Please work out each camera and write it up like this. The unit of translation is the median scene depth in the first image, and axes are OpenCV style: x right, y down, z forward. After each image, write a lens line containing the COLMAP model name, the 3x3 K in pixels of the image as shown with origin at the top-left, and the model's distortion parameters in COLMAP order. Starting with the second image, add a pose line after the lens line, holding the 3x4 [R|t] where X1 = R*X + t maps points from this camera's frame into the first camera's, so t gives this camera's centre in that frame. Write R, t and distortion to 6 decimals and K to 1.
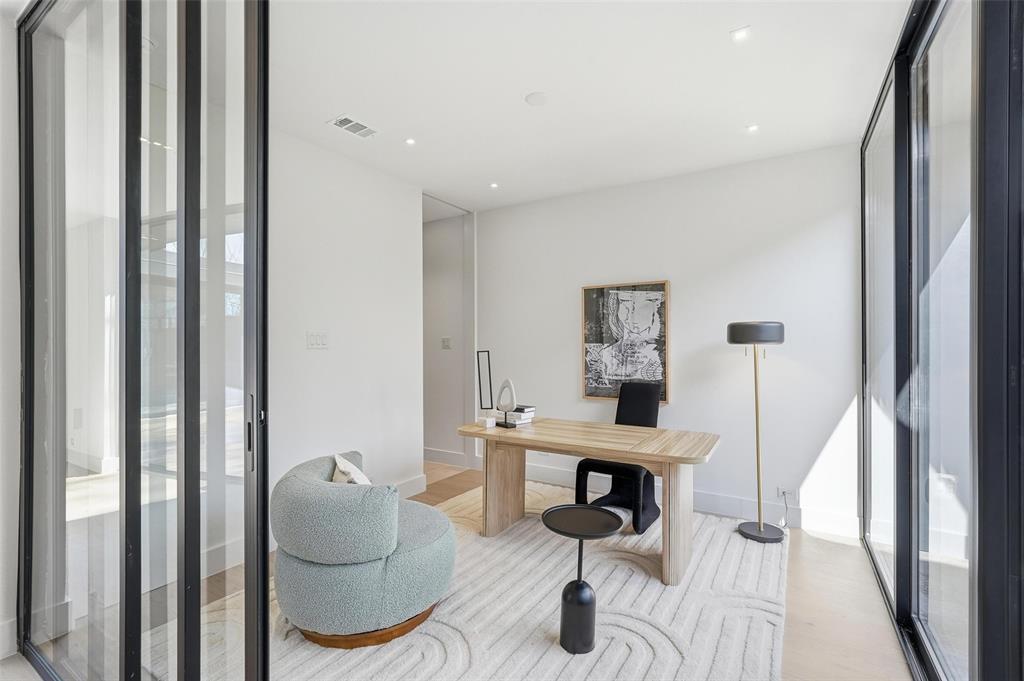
lens RADIAL K [[459.6, 0, 512.1], [0, 459.6, 346.7], [0, 0, 1]] dist [-0.011895, 0.005534]
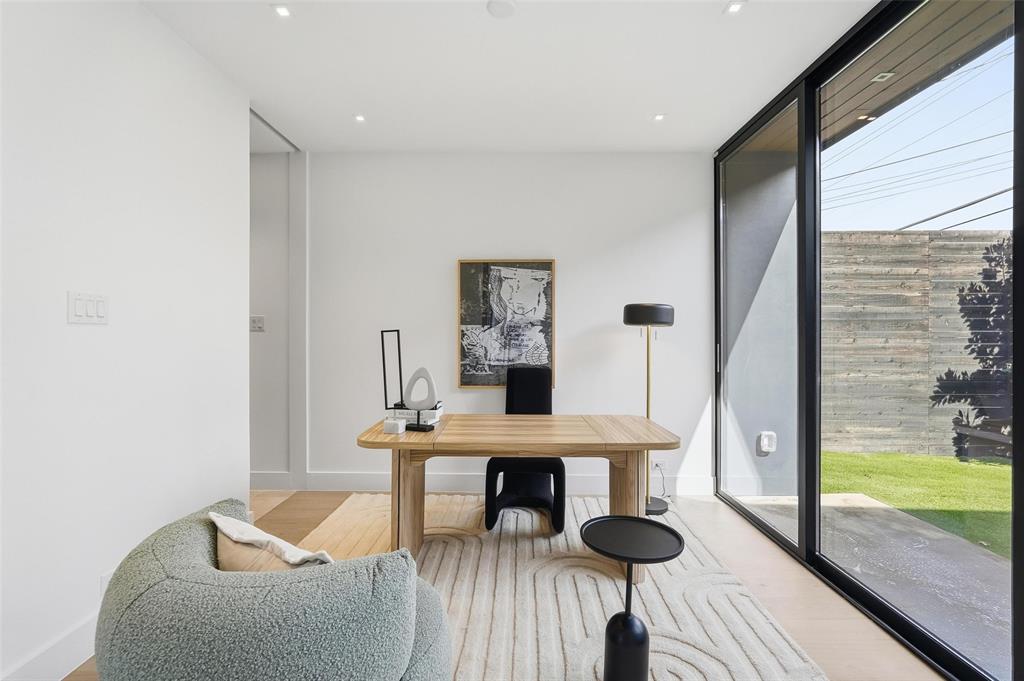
lens RADIAL K [[459.6, 0, 511.2], [0, 459.6, 335.6], [0, 0, 1]] dist [-0.011895, 0.005534]
pose [[0.857786, 0.001936, 0.514004, -0.226034], [-0.001580, 0.999998, -0.001130, 0.015097], [-0.514005, 0.000157, 0.857787, 0.219888]]
